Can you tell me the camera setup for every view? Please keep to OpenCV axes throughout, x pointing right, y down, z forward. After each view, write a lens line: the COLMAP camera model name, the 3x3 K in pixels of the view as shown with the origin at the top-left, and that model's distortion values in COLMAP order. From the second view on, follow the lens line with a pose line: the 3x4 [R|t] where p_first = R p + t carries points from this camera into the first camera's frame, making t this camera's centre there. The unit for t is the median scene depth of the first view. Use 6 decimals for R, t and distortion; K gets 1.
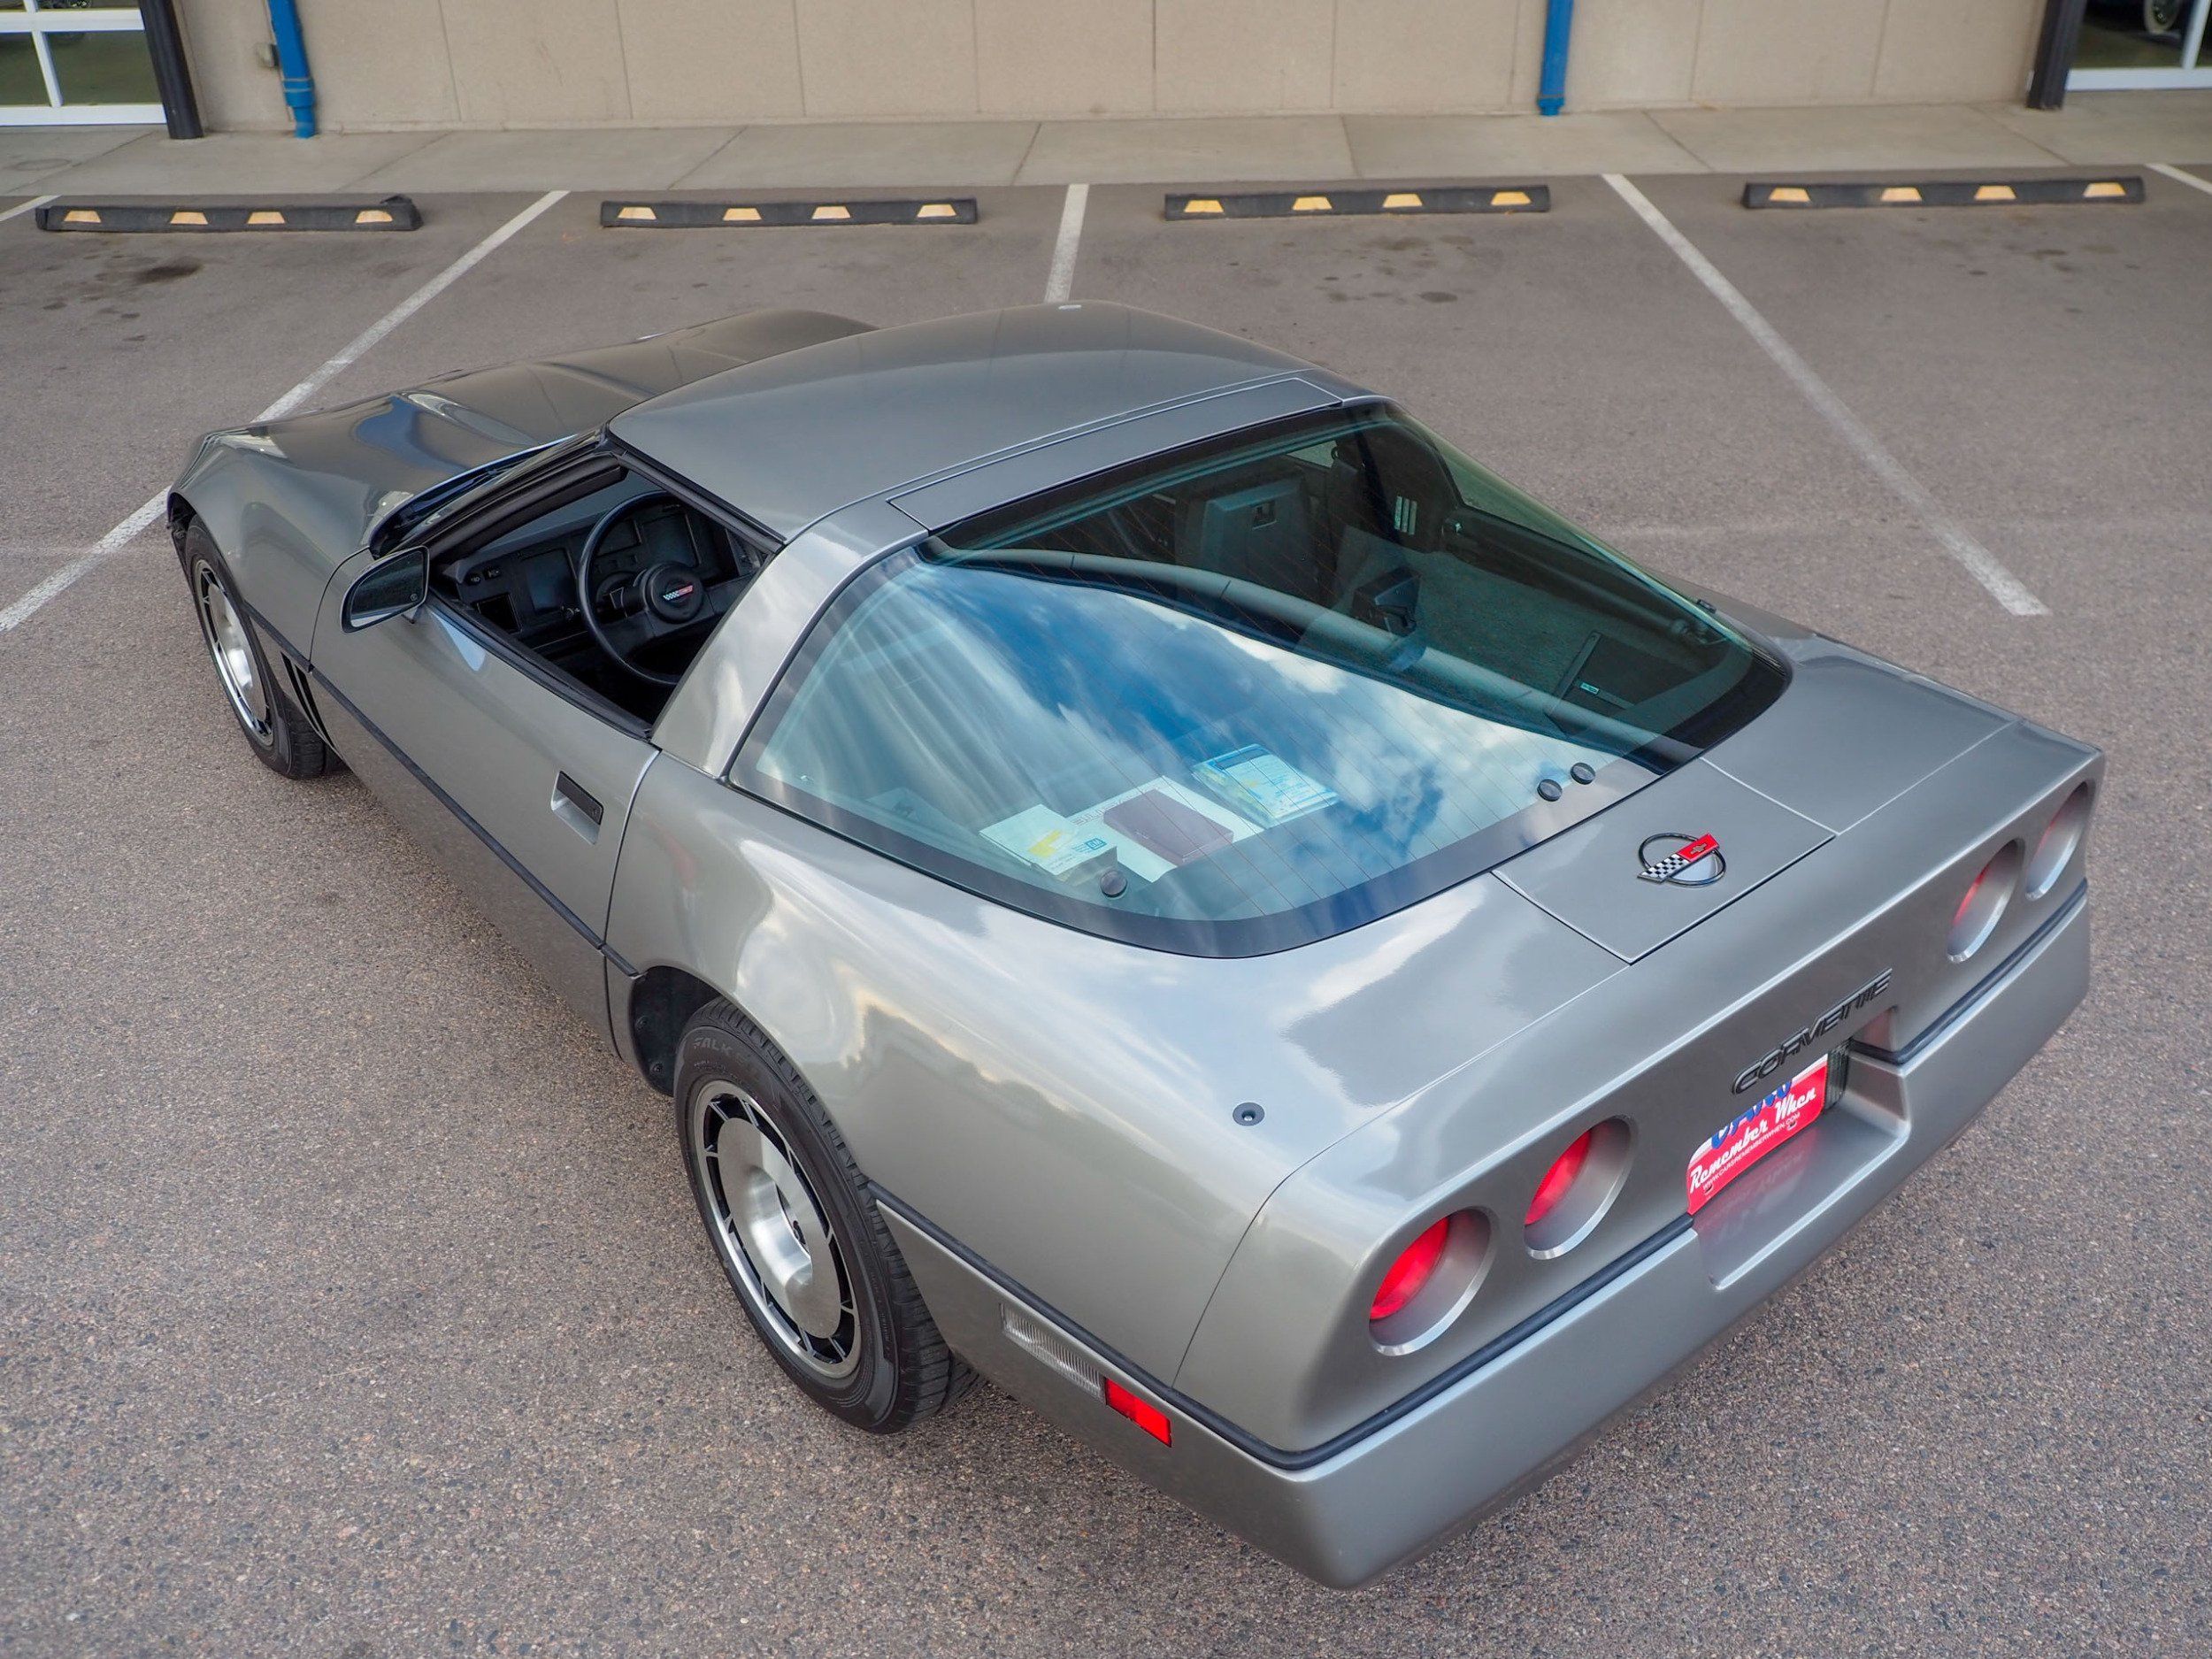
lens RADIAL K [[1792.6, 0, 1095.7], [0, 1792.6, 809.6], [0, 0, 1]] dist [0.002646, -0.005225]
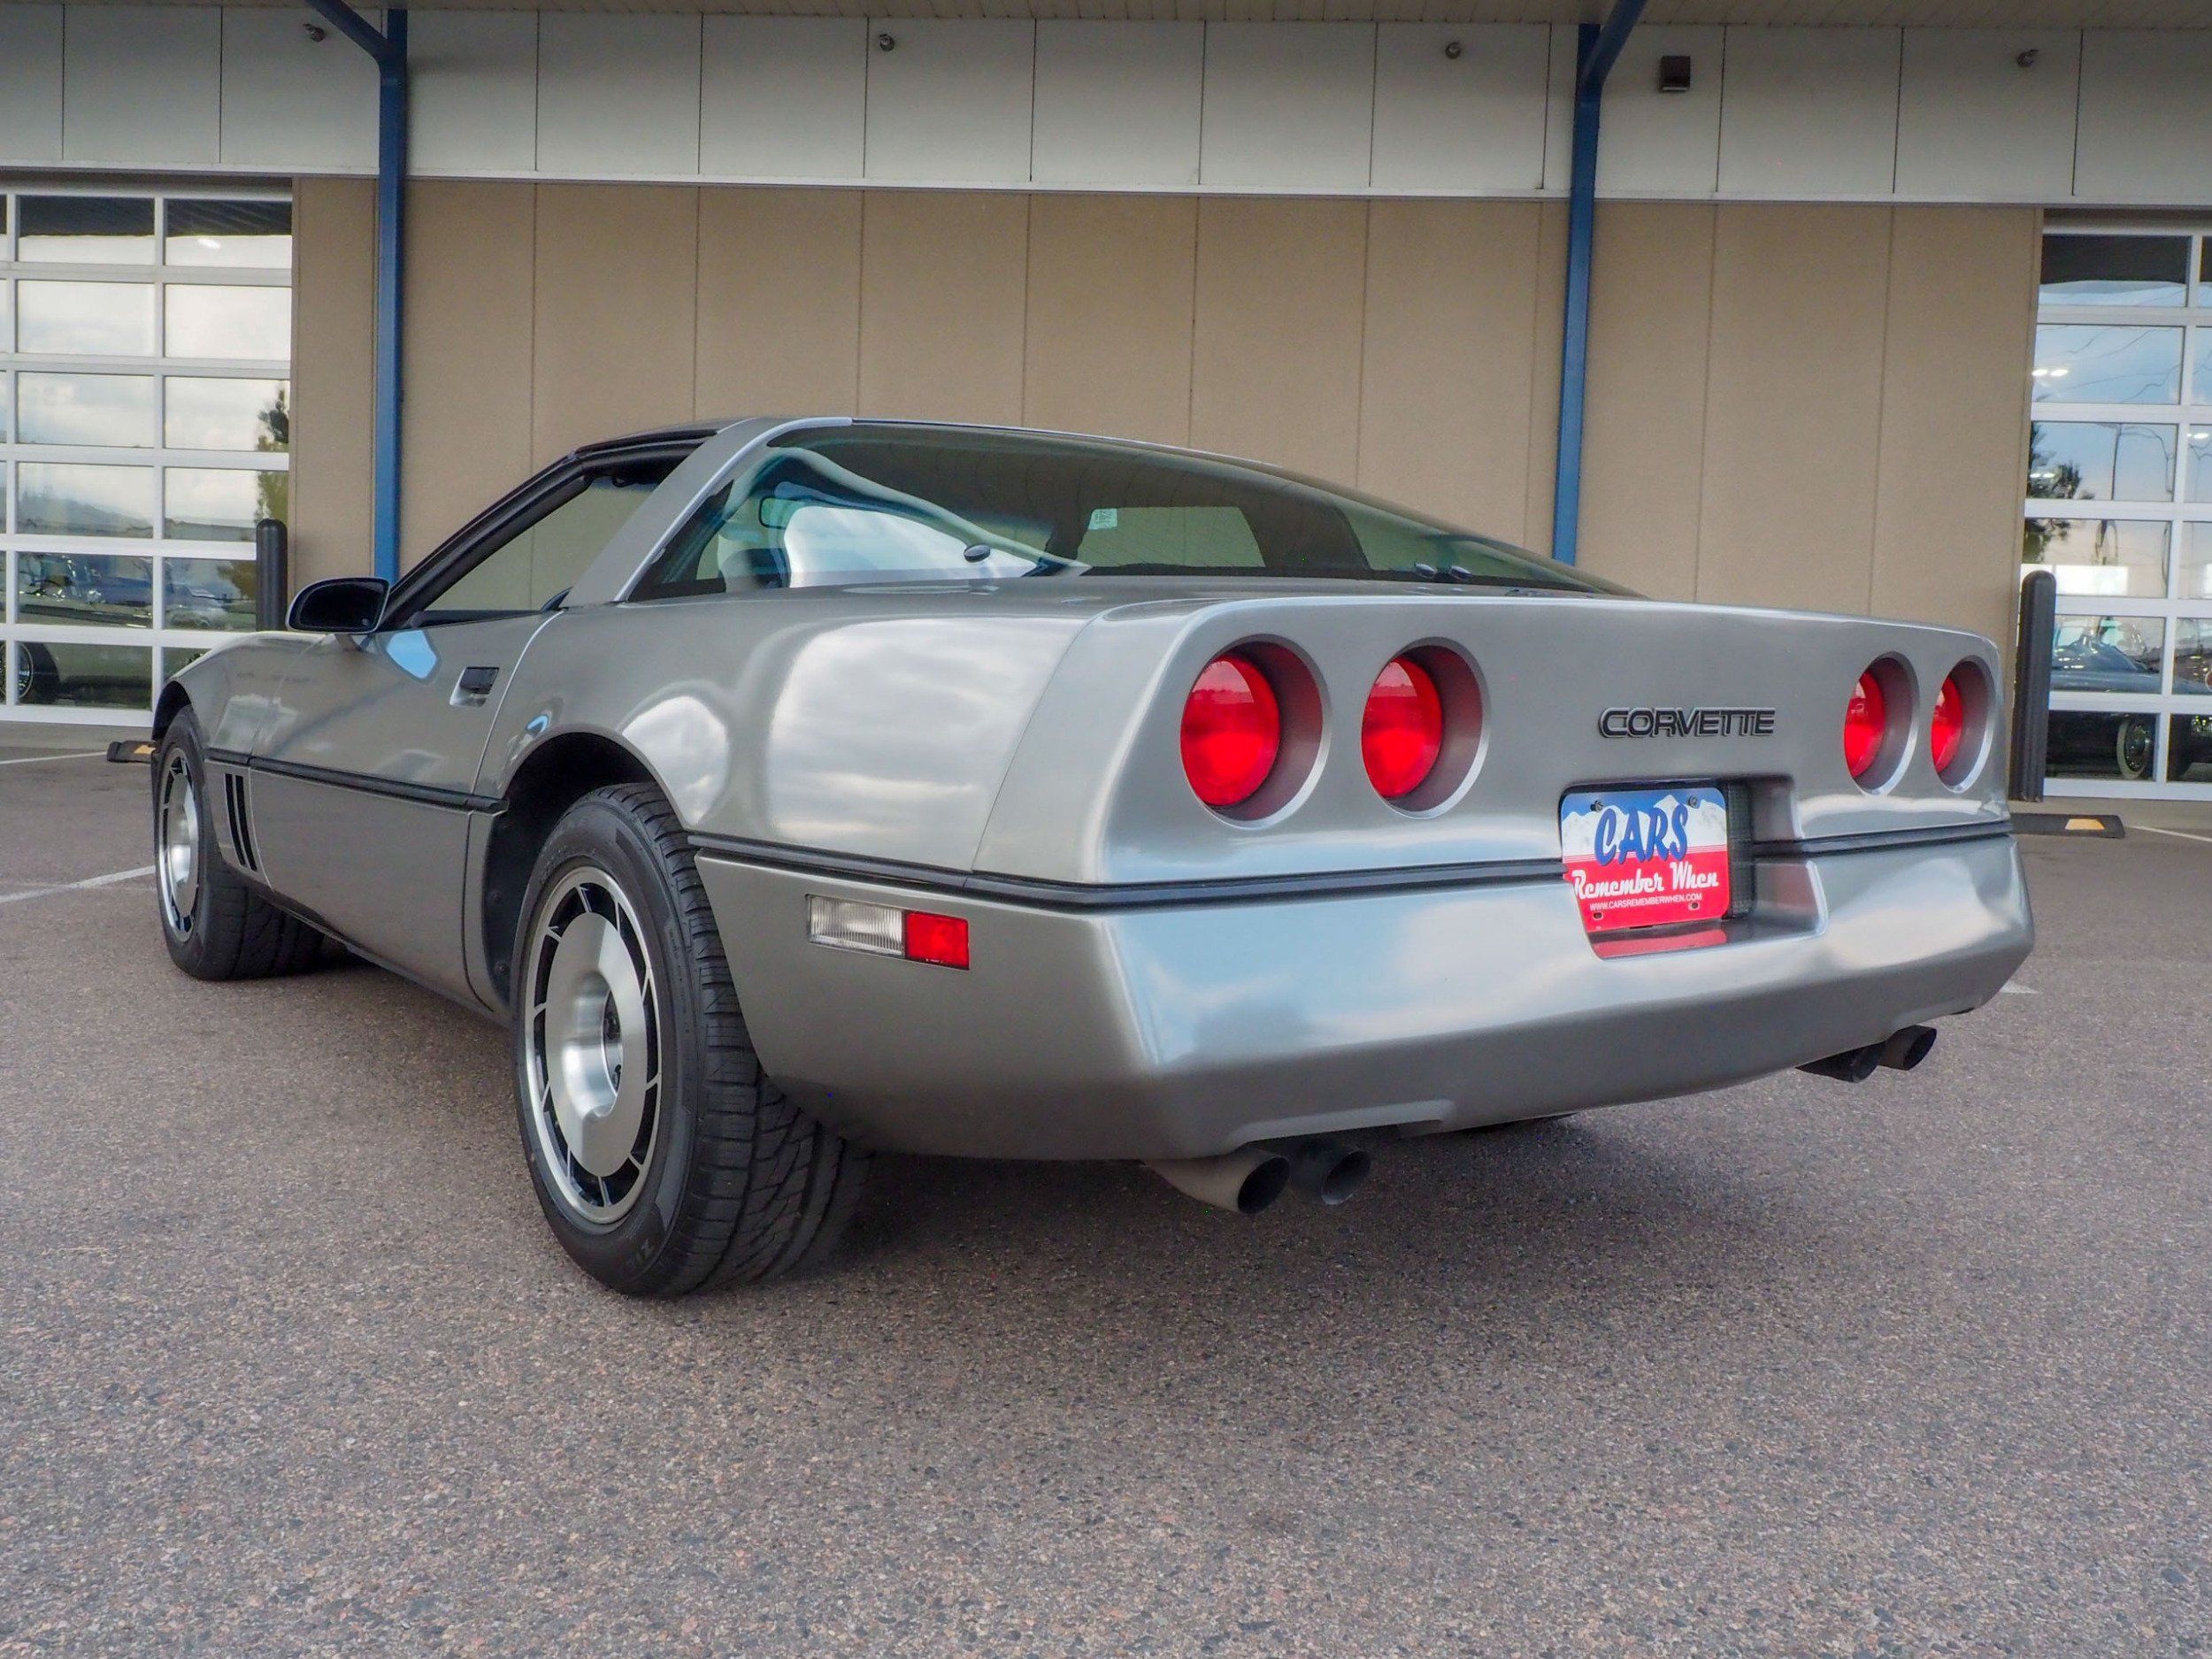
lens RADIAL K [[1856.0, 0, 1106.1], [0, 1856.0, 808.2], [0, 0, 1]] dist [-0.000690, 0.008770]
pose [[0.998018, 0.057260, -0.026112, 0.092899], [-0.062925, 0.901280, -0.428642, 0.485277], [-0.001009, 0.429436, 0.903097, 0.097720]]
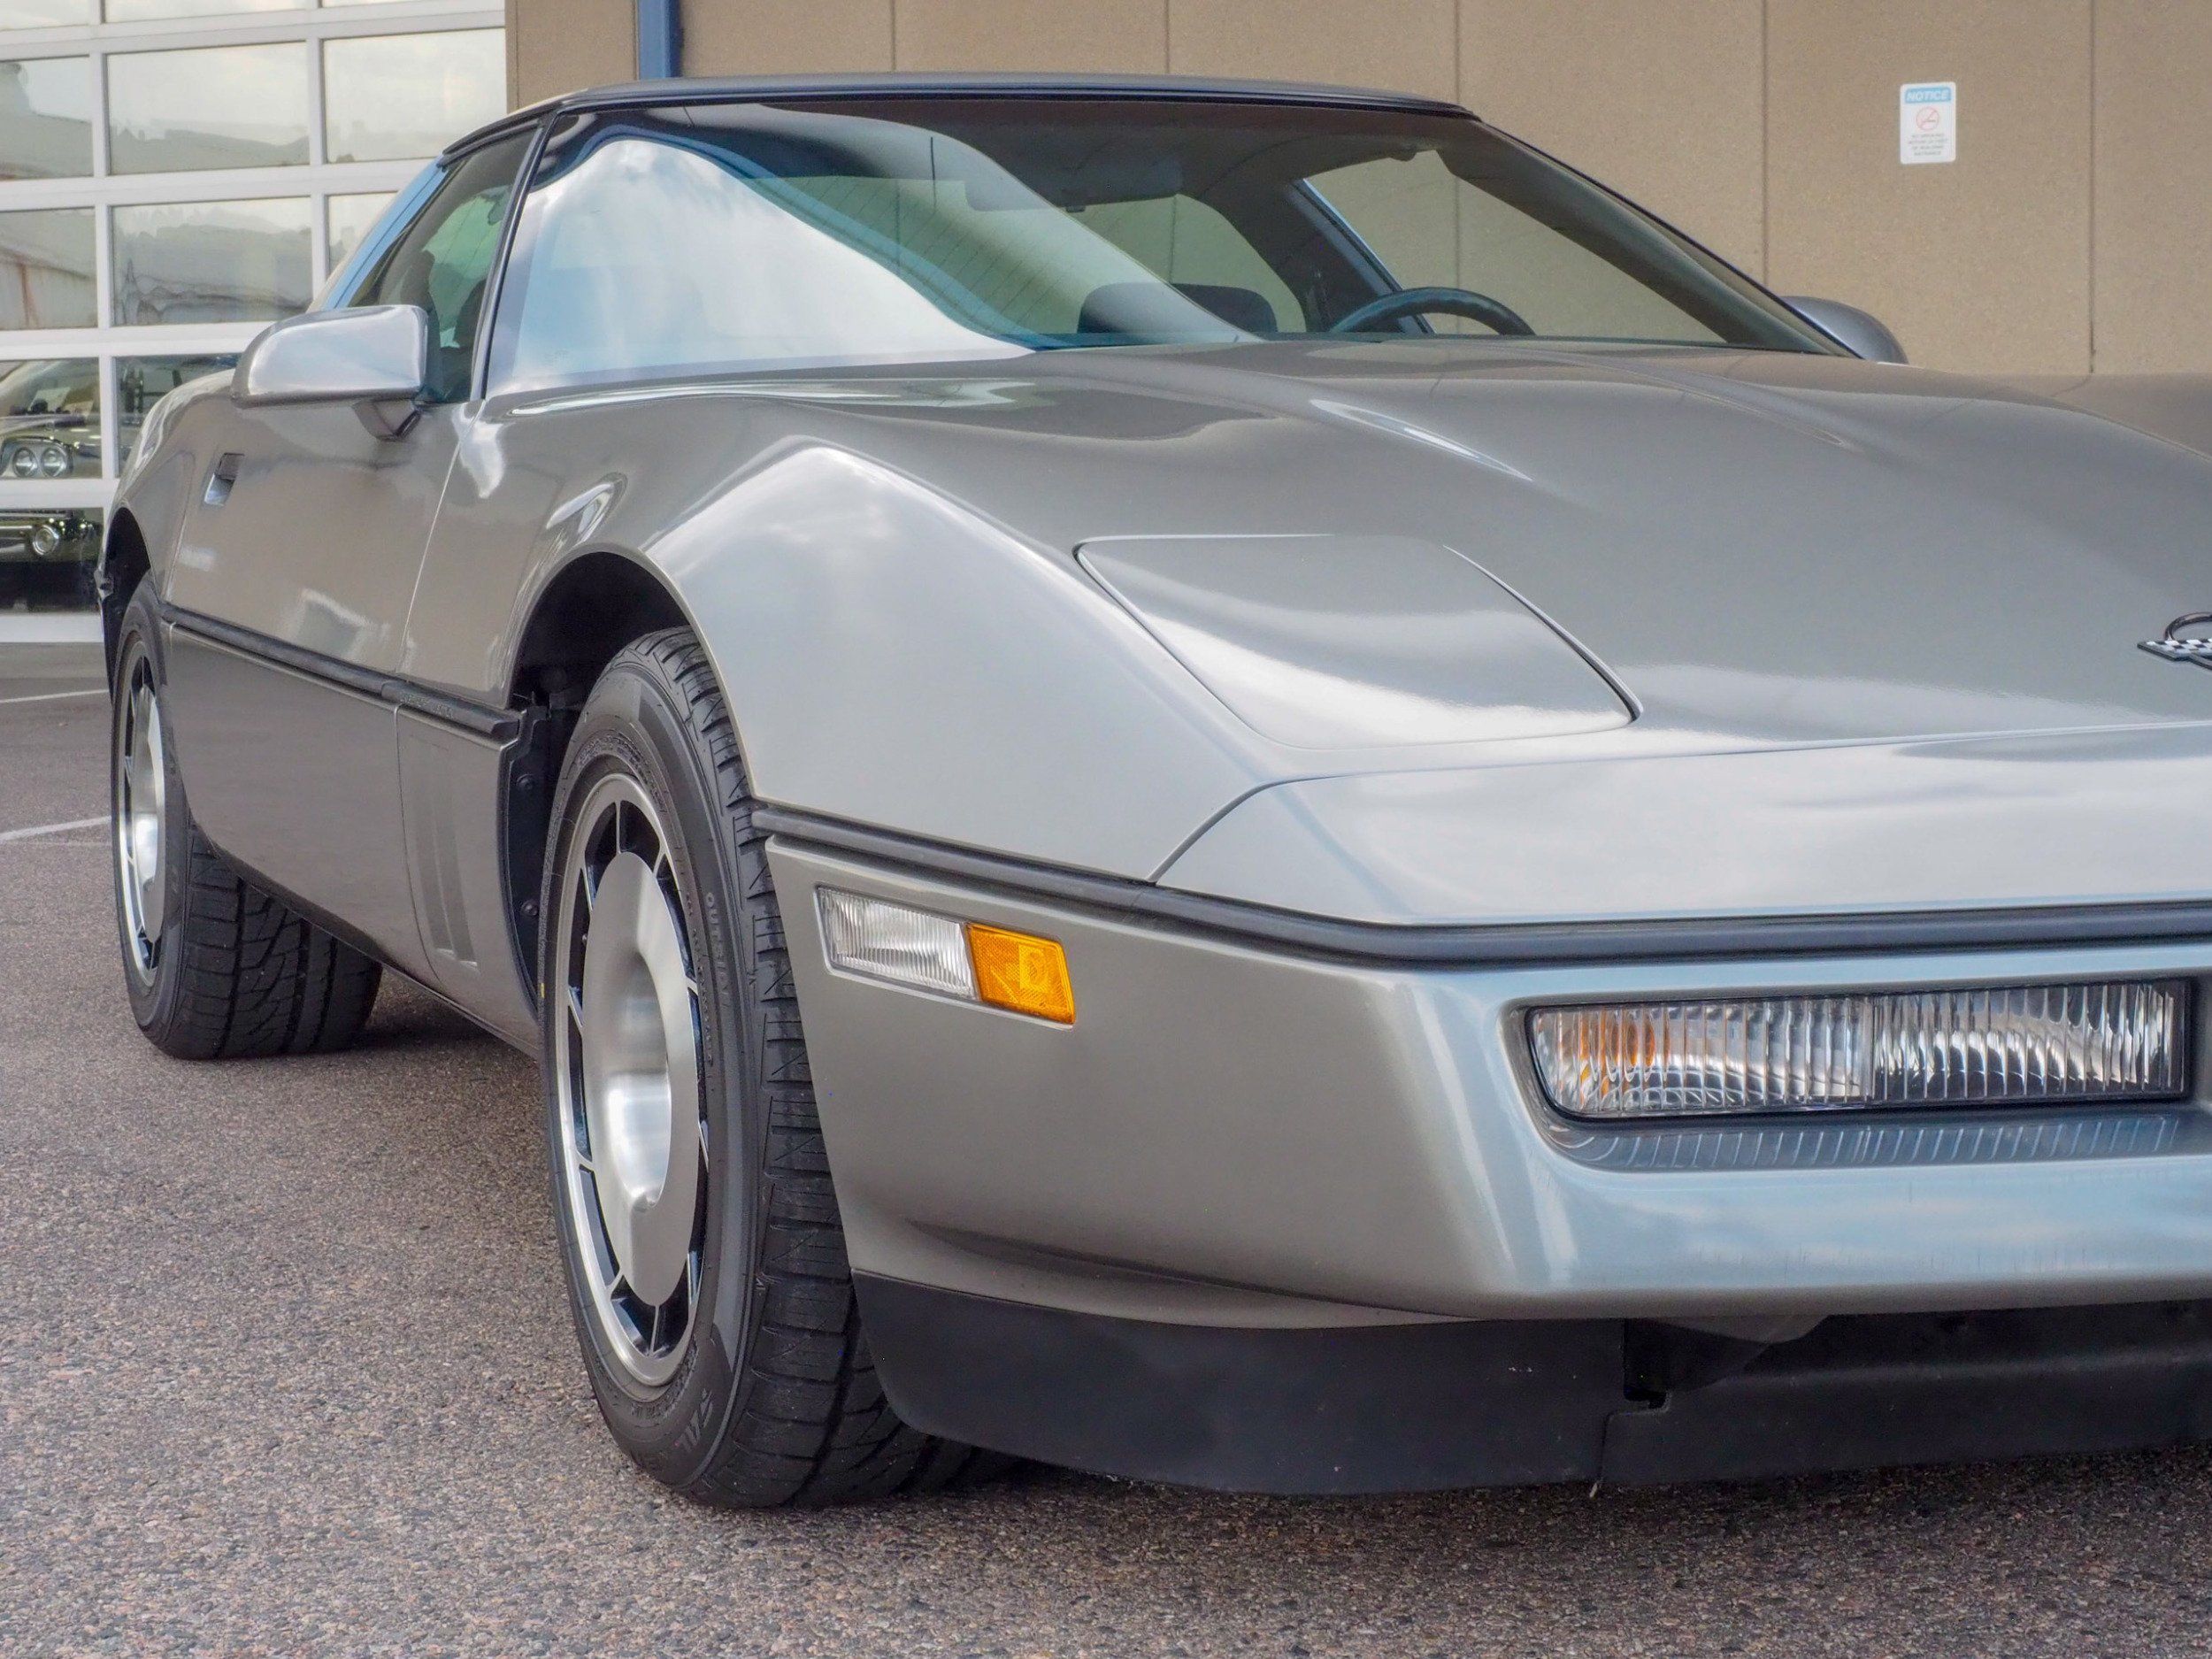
lens RADIAL K [[4031.6, 0, 1104.2], [0, 4031.6, 788.4], [0, 0, 1]] dist [0.002101, 0.000000]
pose [[0.932971, 0.032754, -0.358459, 0.858303], [-0.181912, 0.902222, -0.391028, 0.776789], [0.310602, 0.430026, 0.847705, -0.379547]]
